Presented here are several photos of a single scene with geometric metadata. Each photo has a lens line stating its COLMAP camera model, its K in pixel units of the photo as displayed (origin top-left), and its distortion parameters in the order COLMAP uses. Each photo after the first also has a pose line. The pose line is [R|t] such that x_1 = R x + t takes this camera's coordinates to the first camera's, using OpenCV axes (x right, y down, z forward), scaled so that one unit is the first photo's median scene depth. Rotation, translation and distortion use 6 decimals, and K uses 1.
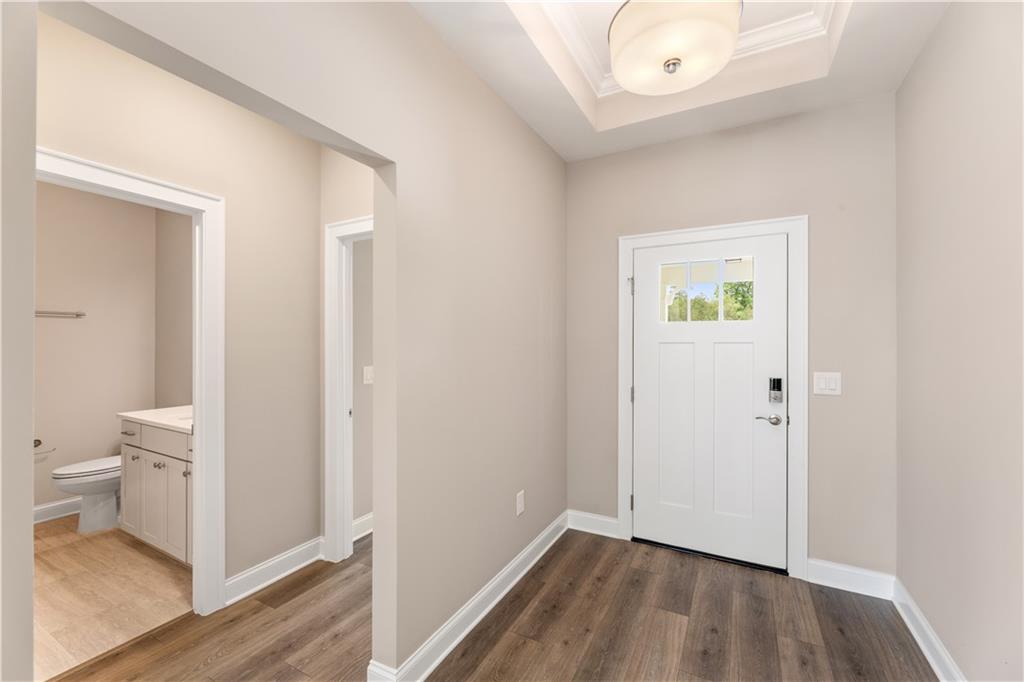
lens RADIAL K [[416.8, 0, 516.0], [0, 416.8, 351.8], [0, 0, 1]] dist [-0.004572, -0.000713]
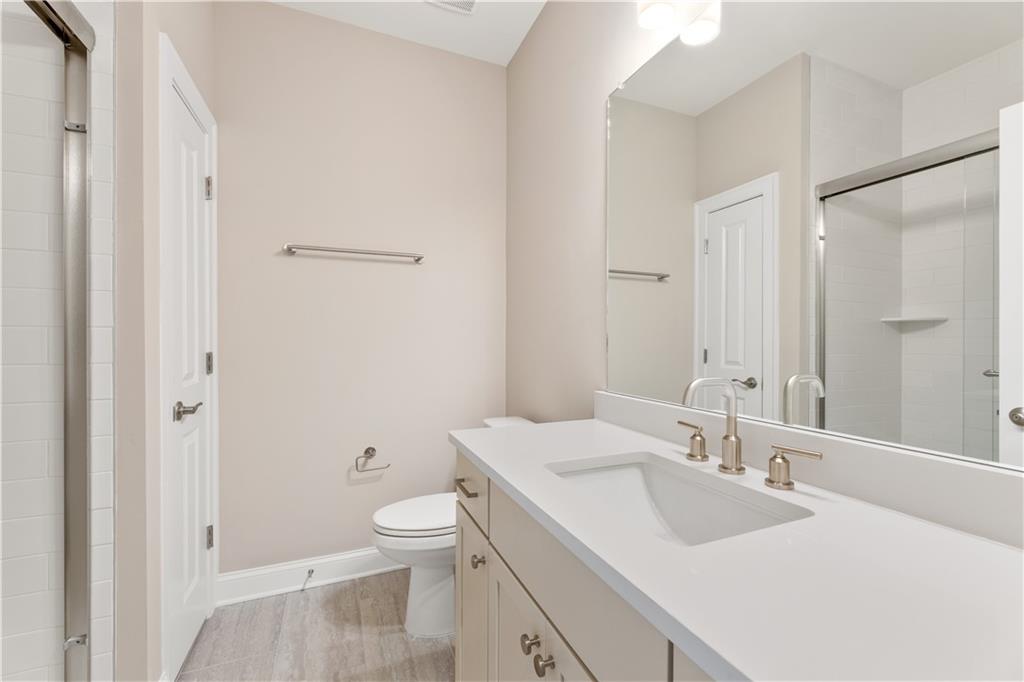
lens RADIAL K [[416.8, 0, 511.9], [0, 416.8, 340.2], [0, 0, 1]] dist [-0.004572, -0.000713]
pose [[0.778203, 0.000738, -0.628013, -0.571741], [0.002422, 0.999988, 0.004176, 0.039044], [0.628008, -0.004771, 0.778192, 0.632554]]
